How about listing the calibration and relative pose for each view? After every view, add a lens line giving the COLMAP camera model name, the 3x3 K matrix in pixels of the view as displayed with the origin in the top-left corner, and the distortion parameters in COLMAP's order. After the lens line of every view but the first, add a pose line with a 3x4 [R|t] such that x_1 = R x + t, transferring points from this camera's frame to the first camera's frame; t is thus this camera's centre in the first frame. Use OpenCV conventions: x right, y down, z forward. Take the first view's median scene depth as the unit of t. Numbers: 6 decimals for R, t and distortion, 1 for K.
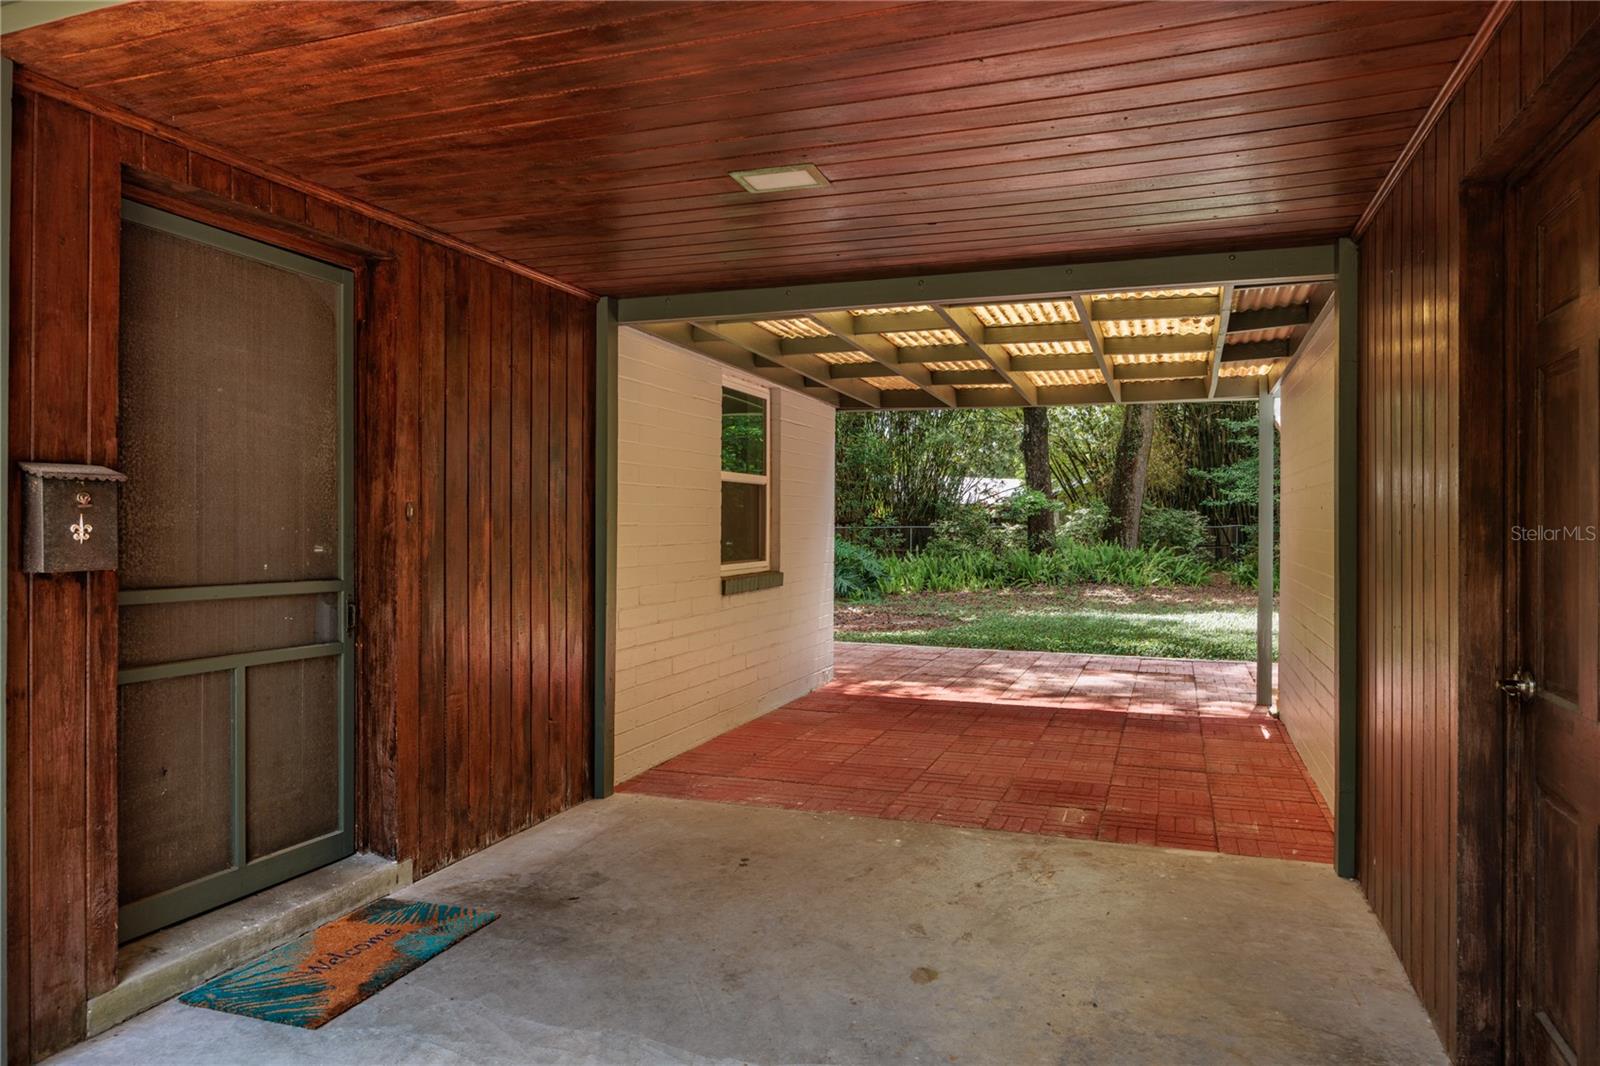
lens RADIAL K [[1022.8, 0, 798.8], [0, 1022.8, 521.4], [0, 0, 1]] dist [-0.003456, -0.005199]
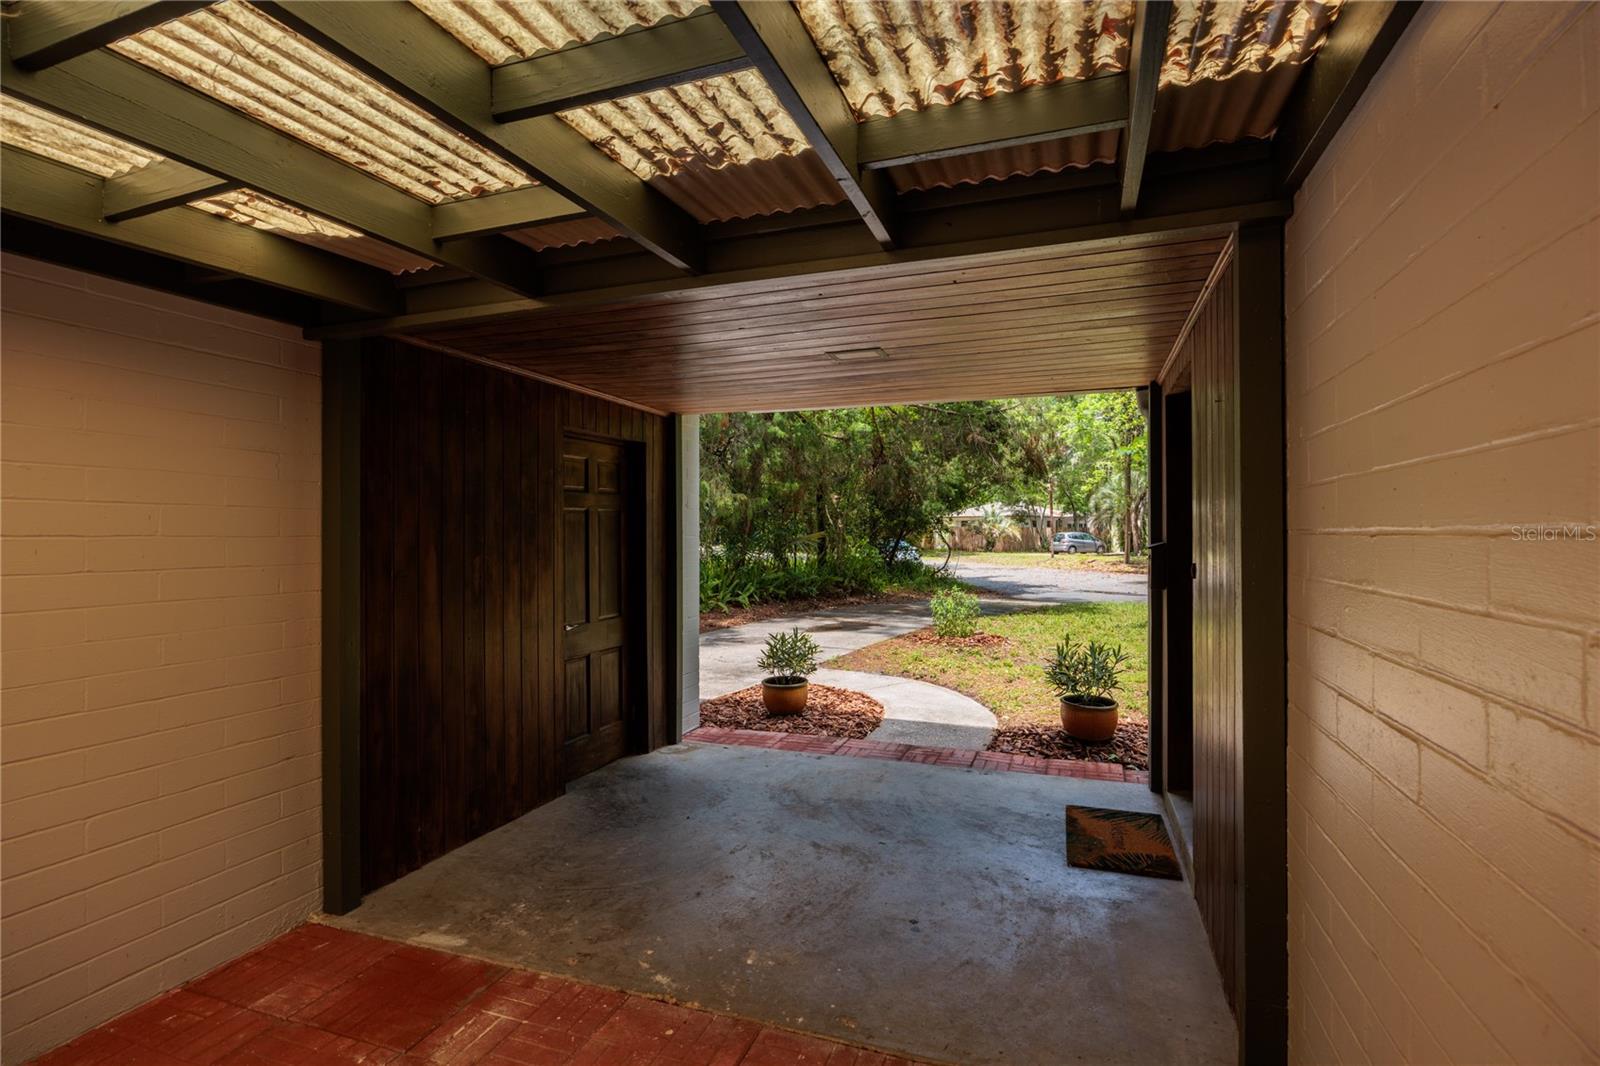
lens RADIAL K [[767.0, 0, 797.1], [0, 767.0, 531.9], [0, 0, 1]] dist [-0.017921, 0.002012]
pose [[-0.999972, -0.000341, -0.007438, 0.058469], [-0.000363, 0.999996, 0.002890, -0.046835], [0.007437, 0.002892, -0.999968, 1.539576]]
